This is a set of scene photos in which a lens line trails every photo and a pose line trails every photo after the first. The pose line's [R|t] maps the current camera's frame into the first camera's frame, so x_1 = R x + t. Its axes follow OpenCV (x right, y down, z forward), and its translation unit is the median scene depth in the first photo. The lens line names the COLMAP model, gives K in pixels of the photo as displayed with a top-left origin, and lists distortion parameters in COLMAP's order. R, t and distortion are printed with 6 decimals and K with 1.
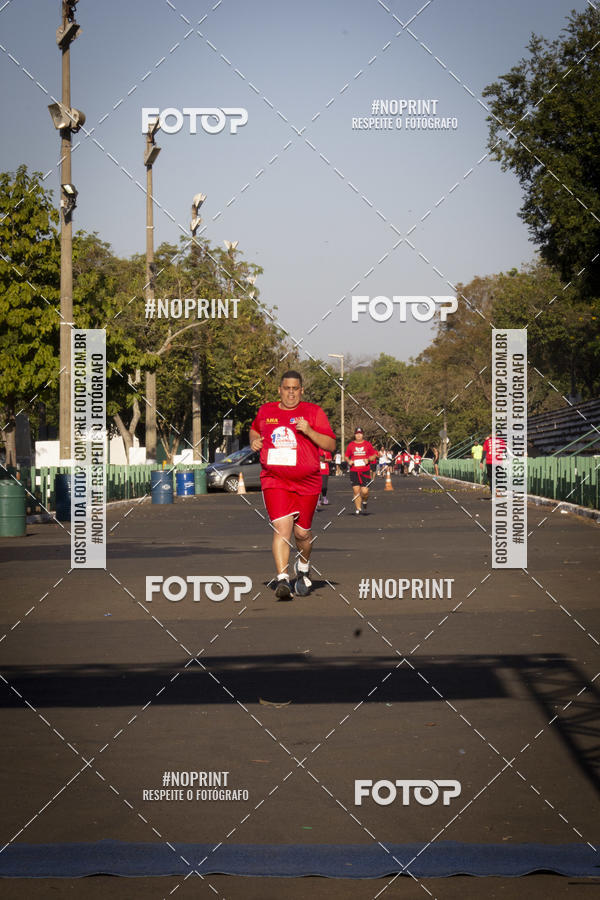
lens RADIAL K [[5878.6, 0, 302.6], [0, 5878.6, 416.1], [0, 0, 1]] dist [1.693053, 0.000000]
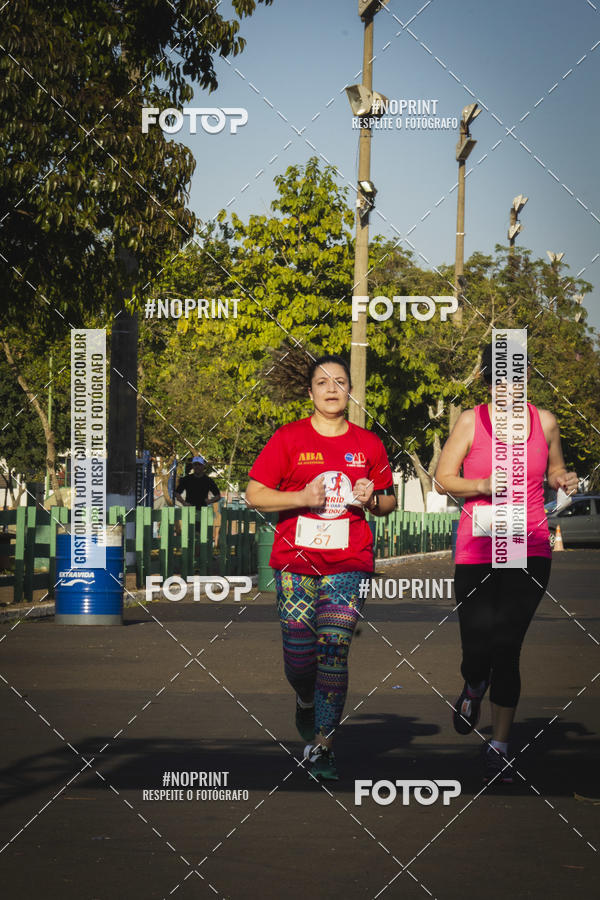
lens RADIAL K [[5878.6, 0, 331.8], [0, 5878.6, 450.8], [0, 0, 1]] dist [1.693053, 0.000000]
pose [[0.998366, 0.029492, -0.048935, -0.001866], [-0.029881, 0.999527, -0.007251, 0.005955], [0.048698, 0.008702, 0.998776, 0.150963]]
